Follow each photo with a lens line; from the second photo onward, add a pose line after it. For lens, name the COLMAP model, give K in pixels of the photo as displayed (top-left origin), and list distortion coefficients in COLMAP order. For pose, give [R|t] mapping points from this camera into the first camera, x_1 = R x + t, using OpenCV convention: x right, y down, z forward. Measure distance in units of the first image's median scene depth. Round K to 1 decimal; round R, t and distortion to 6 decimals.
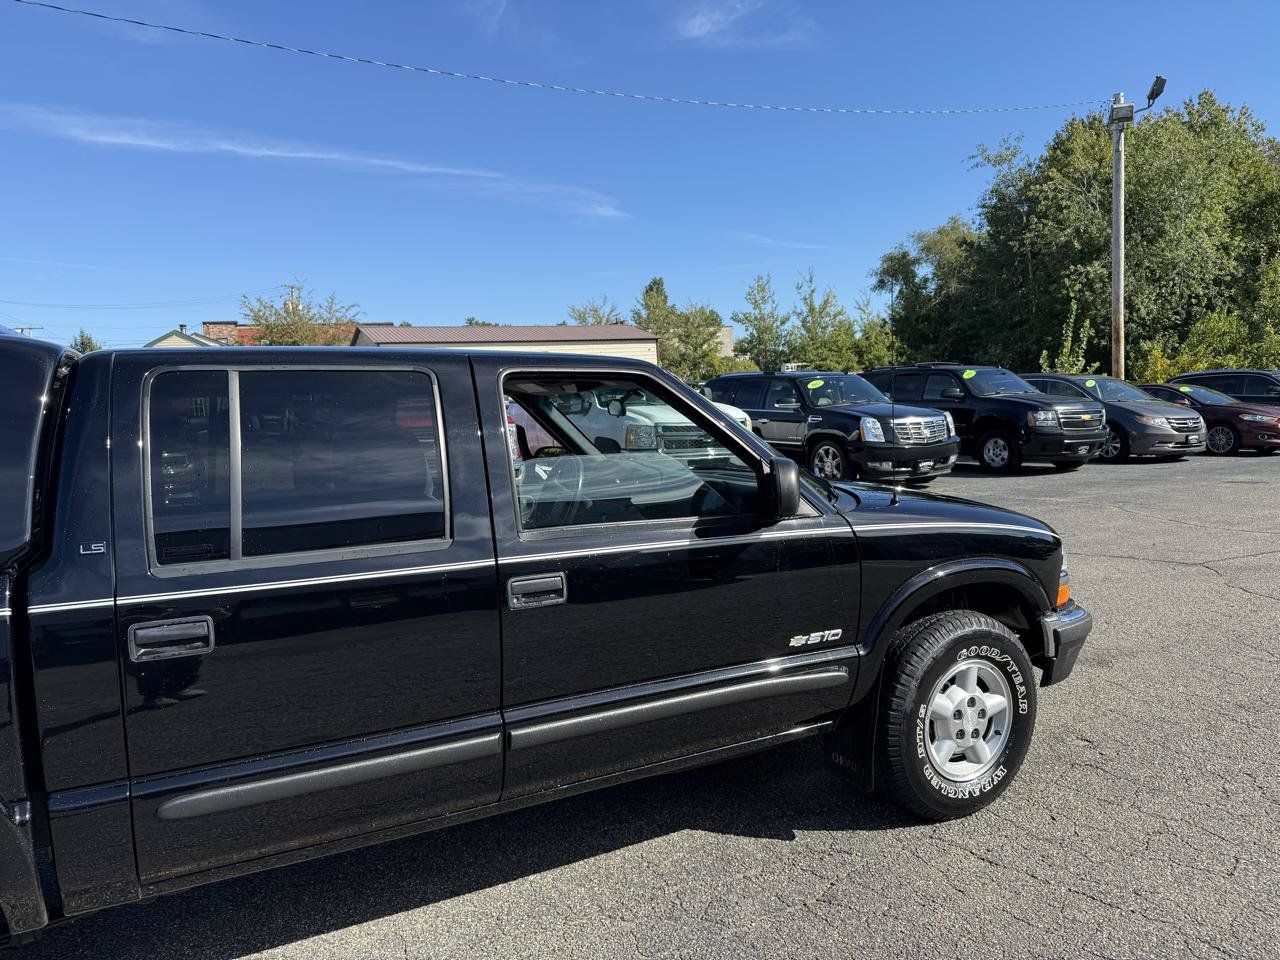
lens RADIAL K [[909.2, 0, 650.5], [0, 909.2, 483.0], [0, 0, 1]] dist [0.033849, -0.045110]
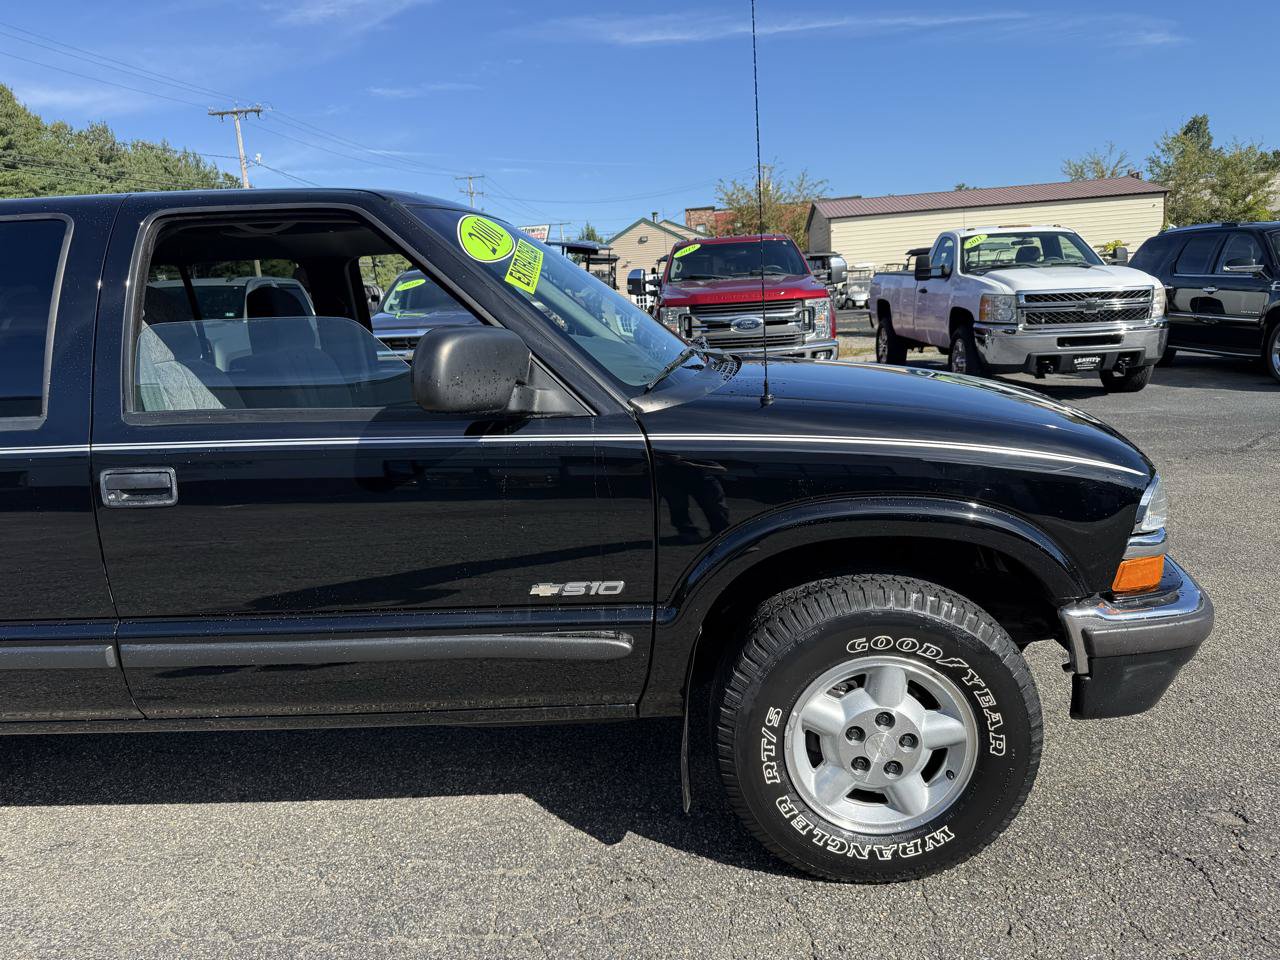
lens RADIAL K [[909.2, 0, 638.5], [0, 909.2, 489.4], [0, 0, 1]] dist [0.033849, -0.045110]
pose [[0.860395, 0.089892, -0.501637, 0.118267], [-0.020781, 0.989691, 0.141705, -0.001272], [0.509203, -0.111498, 0.853393, 0.090410]]
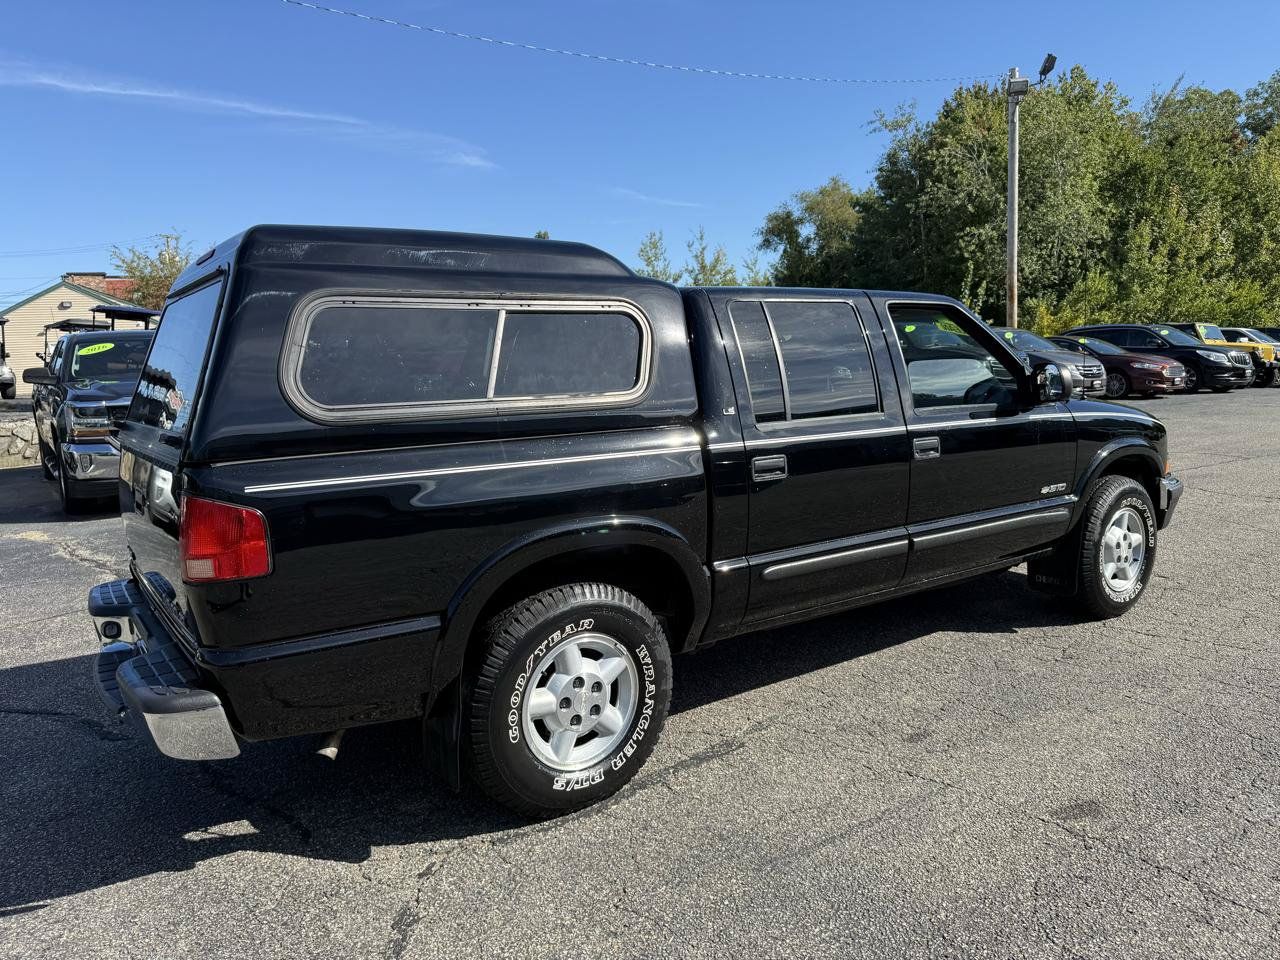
lens RADIAL K [[909.2, 0, 645.8], [0, 909.2, 483.3], [0, 0, 1]] dist [0.033849, -0.045110]
pose [[0.991564, -0.019965, 0.128068, -0.137762], [0.014054, 0.998801, 0.046892, 0.017387], [-0.128851, -0.044697, 0.990656, -0.079939]]
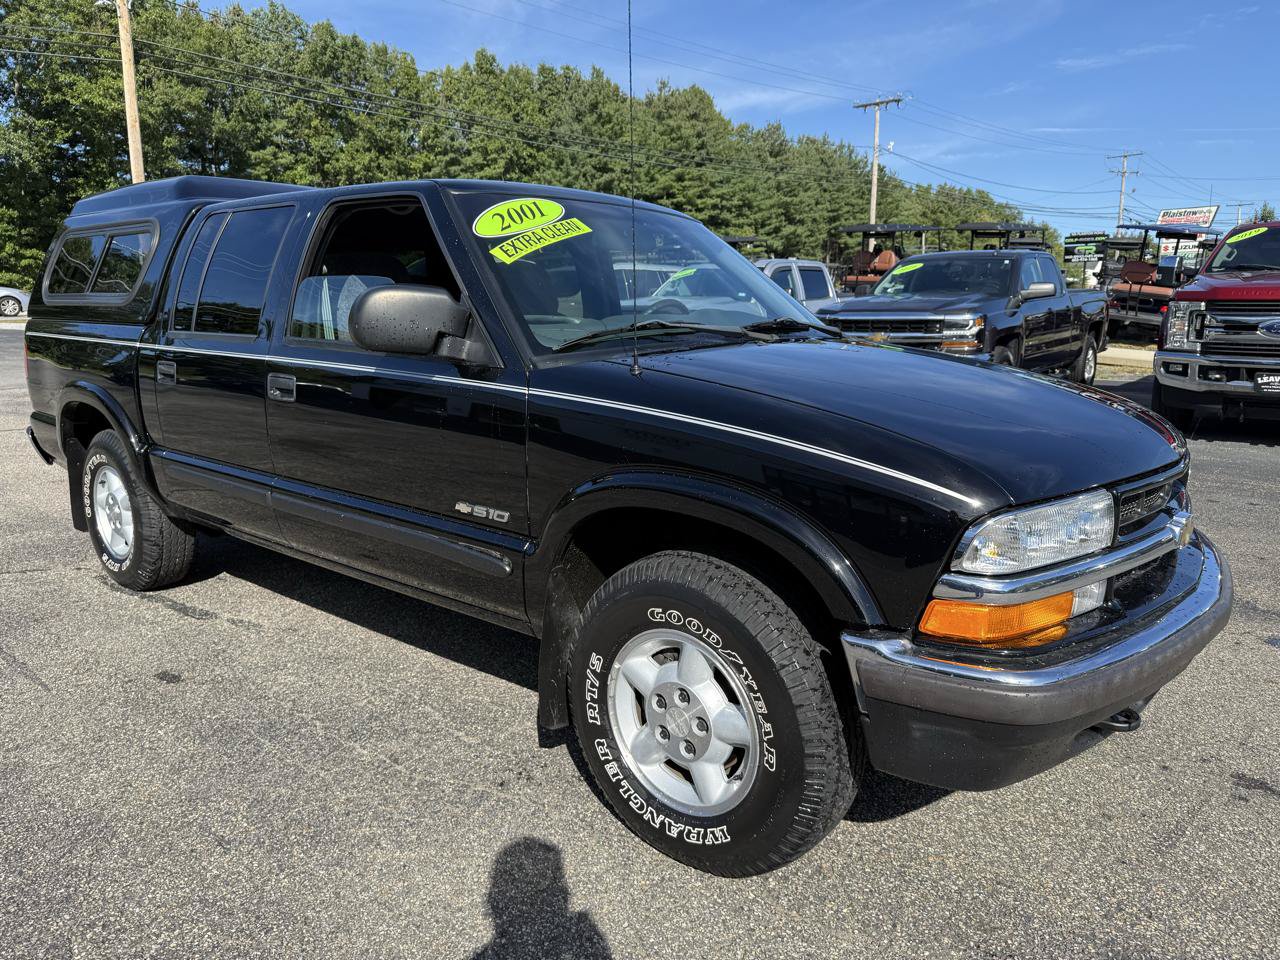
lens RADIAL K [[909.2, 0, 627.9], [0, 909.2, 481.4], [0, 0, 1]] dist [0.033849, -0.045110]
pose [[0.361415, 0.207235, -0.909084, 0.205958], [-0.092059, 0.978155, 0.186381, -0.005203], [0.927849, 0.016329, 0.372598, 0.168903]]
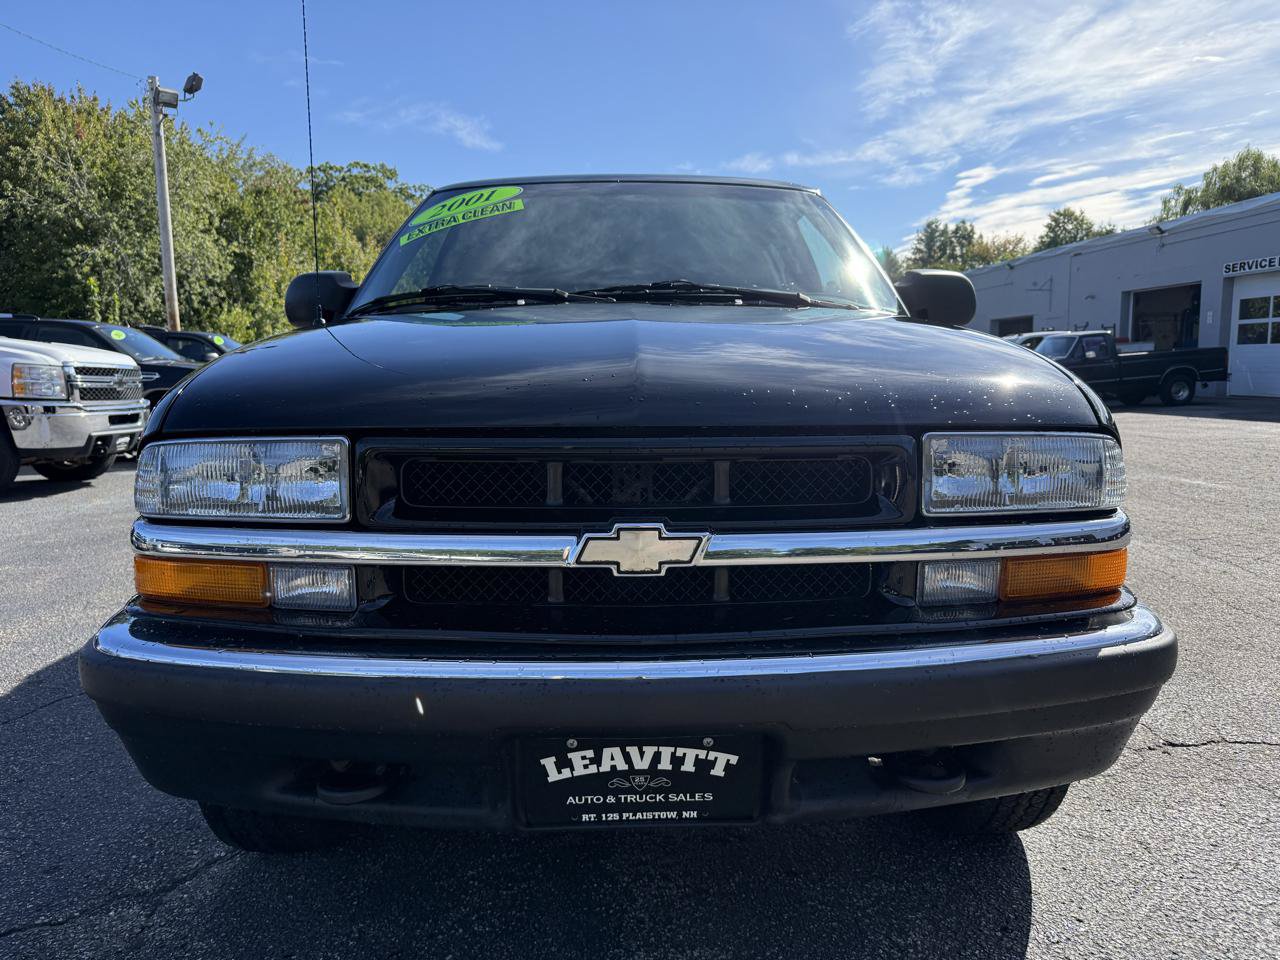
lens RADIAL K [[909.2, 0, 641.9], [0, 909.2, 467.6], [0, 0, 1]] dist [0.033849, -0.045110]
pose [[0.417473, -0.053058, 0.907139, -0.361735], [0.077080, 0.996764, 0.022827, 0.024546], [-0.905414, 0.060392, 0.420211, 0.258469]]
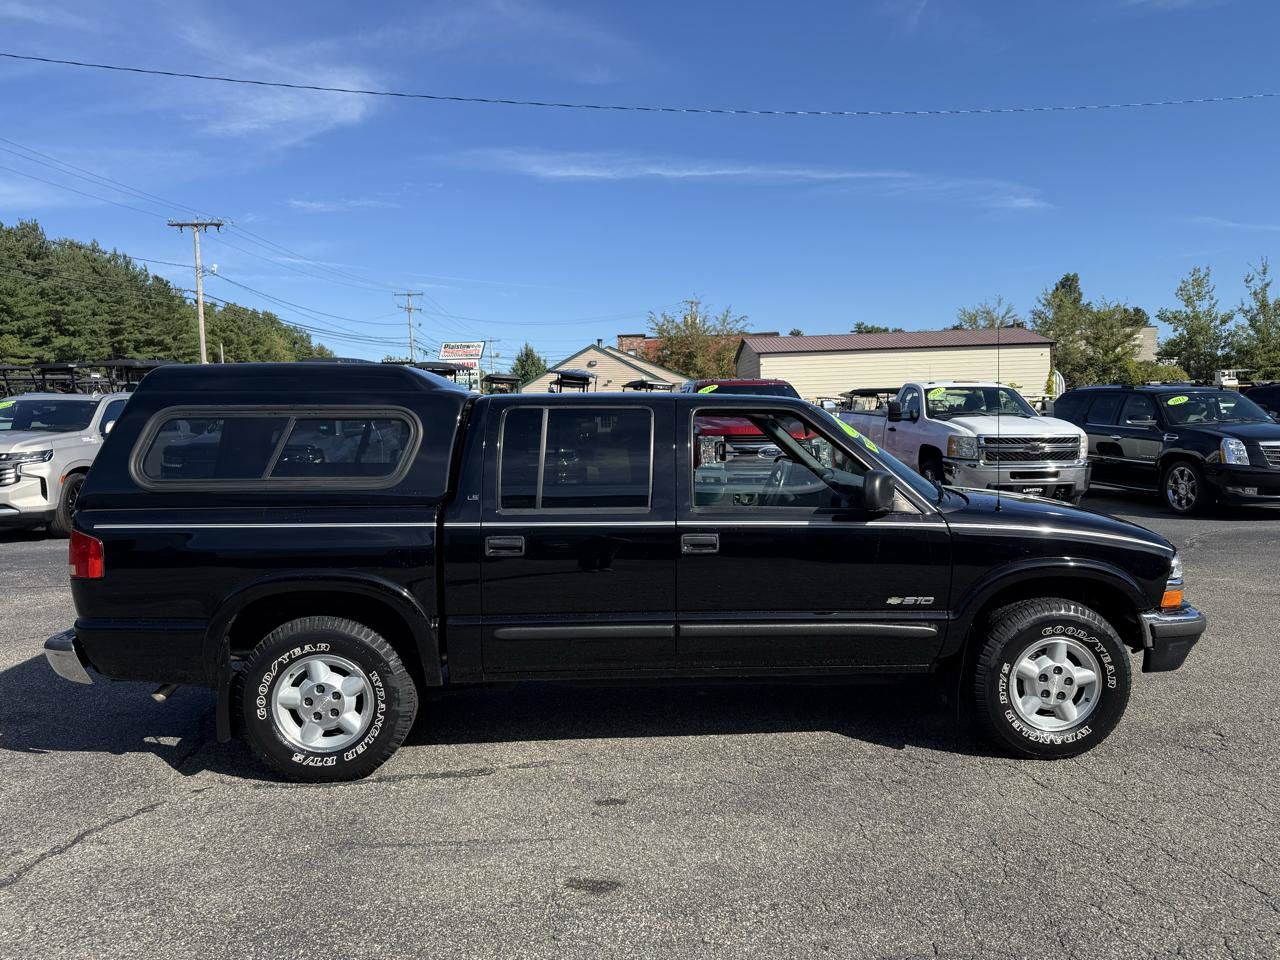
lens RADIAL K [[909.2, 0, 639.2], [0, 909.2, 478.5], [0, 0, 1]] dist [0.033849, -0.045110]
pose [[0.907264, 0.050347, -0.417538, 0.079334], [-0.054245, 0.998524, 0.002535, 0.000344], [0.417049, 0.020349, 0.908656, -0.094944]]
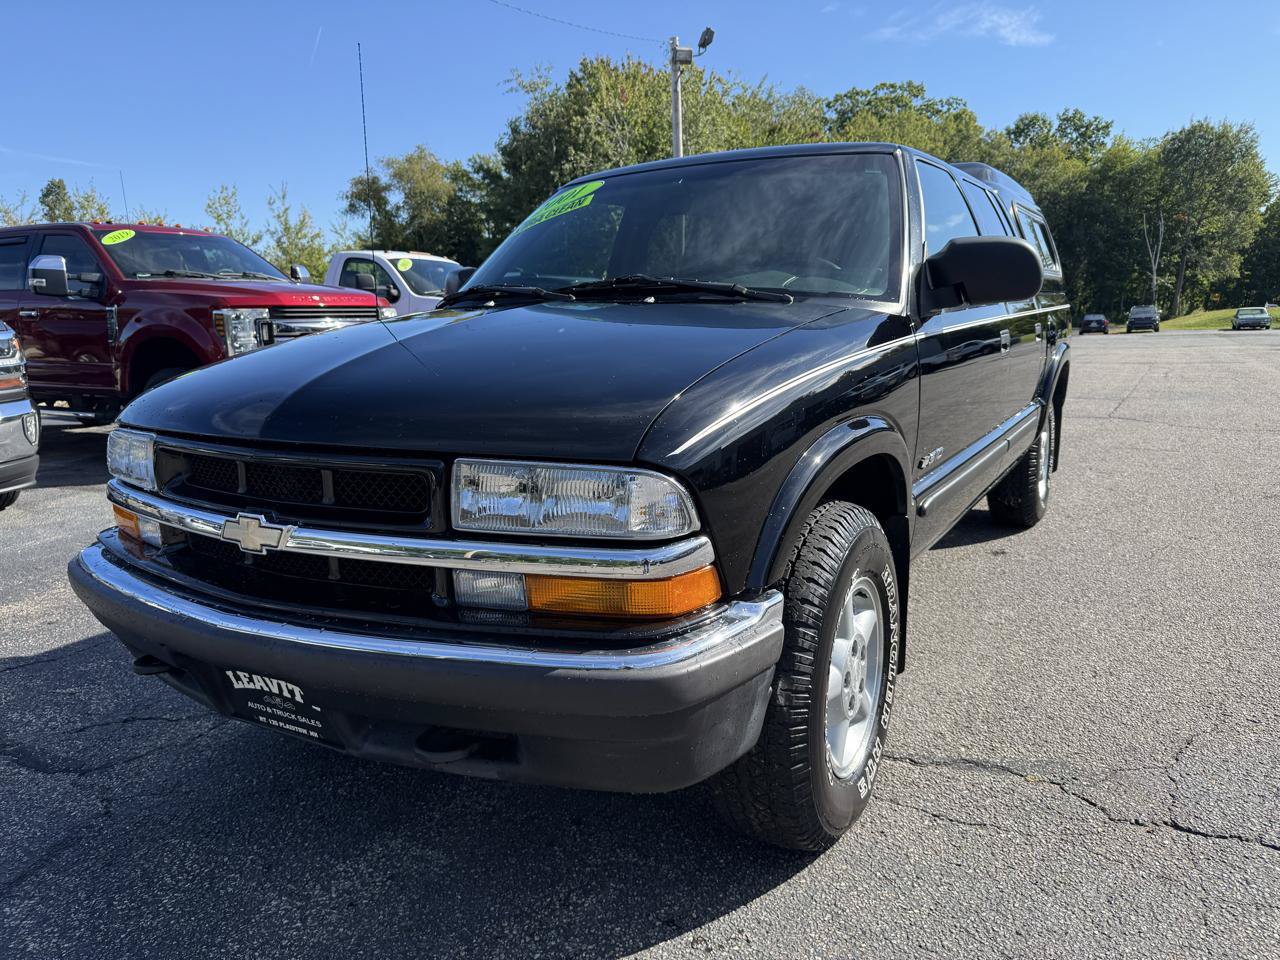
lens RADIAL K [[909.2, 0, 635.1], [0, 909.2, 475.2], [0, 0, 1]] dist [0.033849, -0.045110]
pose [[0.836167, -0.078444, 0.542836, -0.311966], [0.044809, 0.996181, 0.074934, 0.020754], [-0.546641, -0.038334, 0.836489, 0.180765]]
